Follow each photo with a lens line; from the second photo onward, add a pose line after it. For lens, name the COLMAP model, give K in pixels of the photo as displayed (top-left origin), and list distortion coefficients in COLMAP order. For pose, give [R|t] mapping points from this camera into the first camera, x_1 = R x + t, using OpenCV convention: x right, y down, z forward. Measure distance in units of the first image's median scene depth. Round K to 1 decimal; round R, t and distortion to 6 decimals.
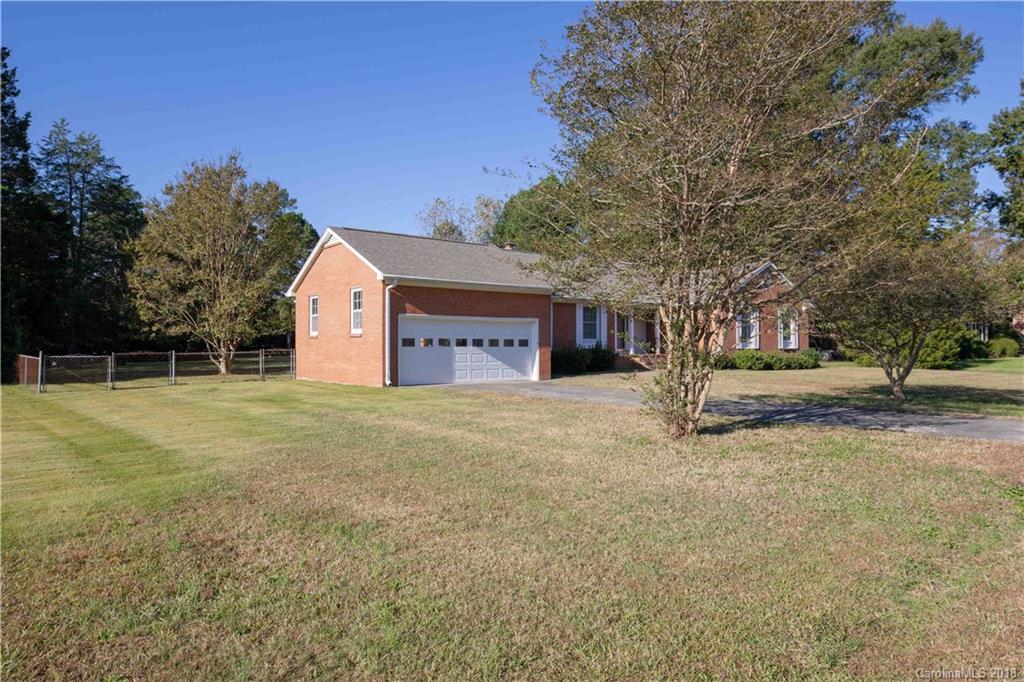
lens RADIAL K [[672.8, 0, 512.9], [0, 672.8, 339.6], [0, 0, 1]] dist [0.021798, 0.007905]
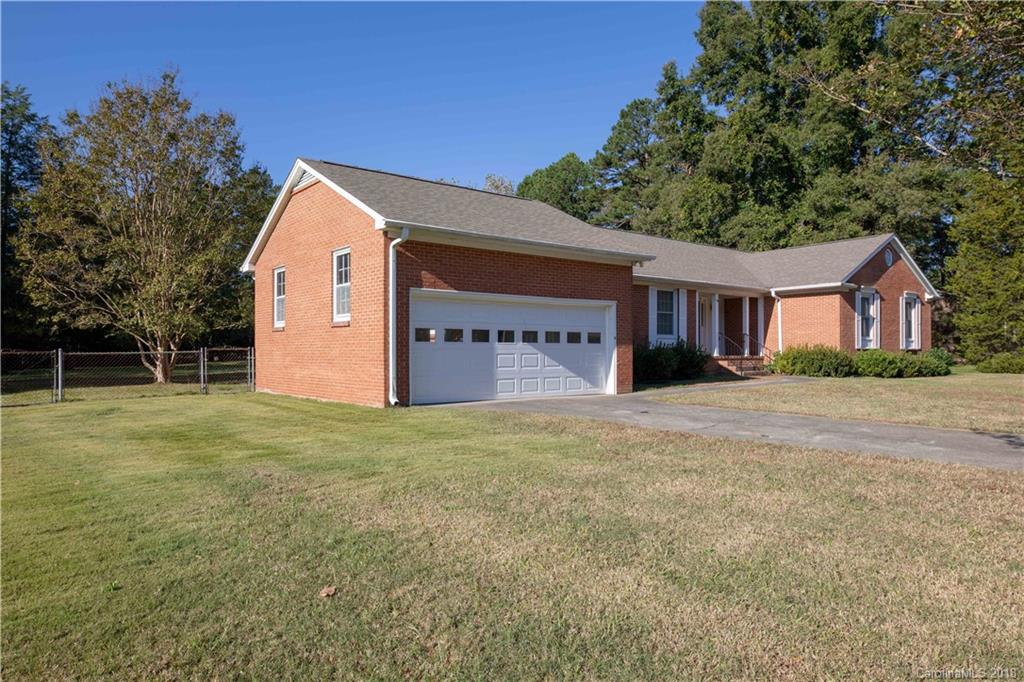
lens RADIAL K [[672.8, 0, 510.3], [0, 672.8, 349.5], [0, 0, 1]] dist [0.021798, 0.007905]
pose [[0.999983, 0.000426, 0.005888, -0.066411], [-0.000474, 0.999966, 0.008193, 0.010359], [-0.005885, -0.008196, 0.999949, 0.313170]]
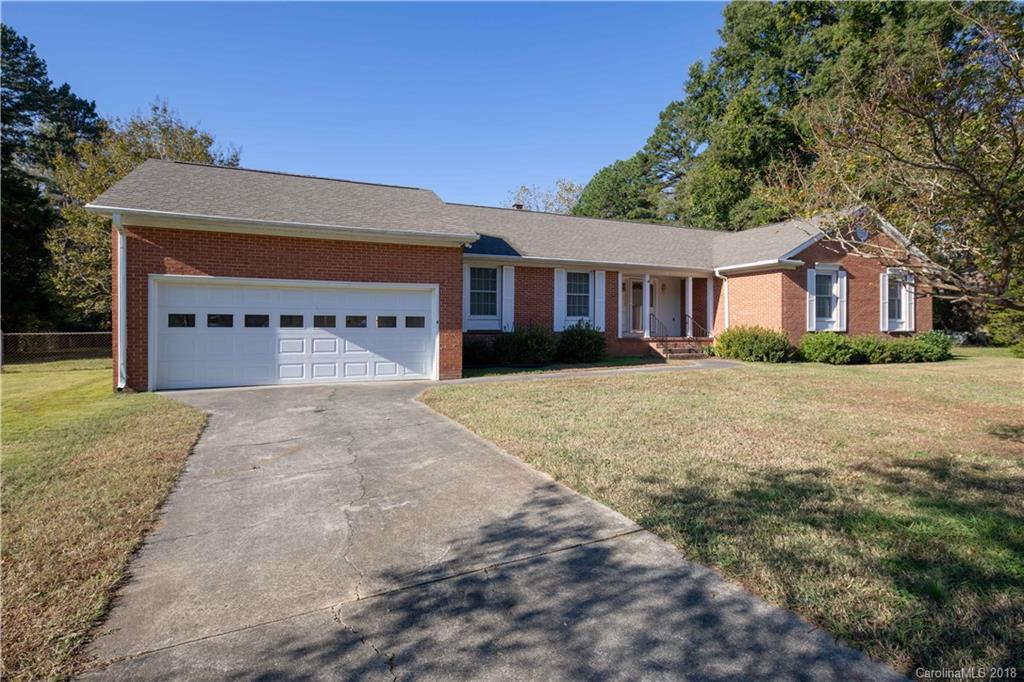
lens RADIAL K [[515.9, 0, 512.5], [0, 515.9, 325.4], [0, 0, 1]] dist [0.015669, 0.000734]
pose [[0.964894, 0.003991, -0.262609, 0.222605], [-0.000893, 0.999929, 0.011916, 0.002071], [0.262638, -0.011264, 0.964829, 0.508246]]
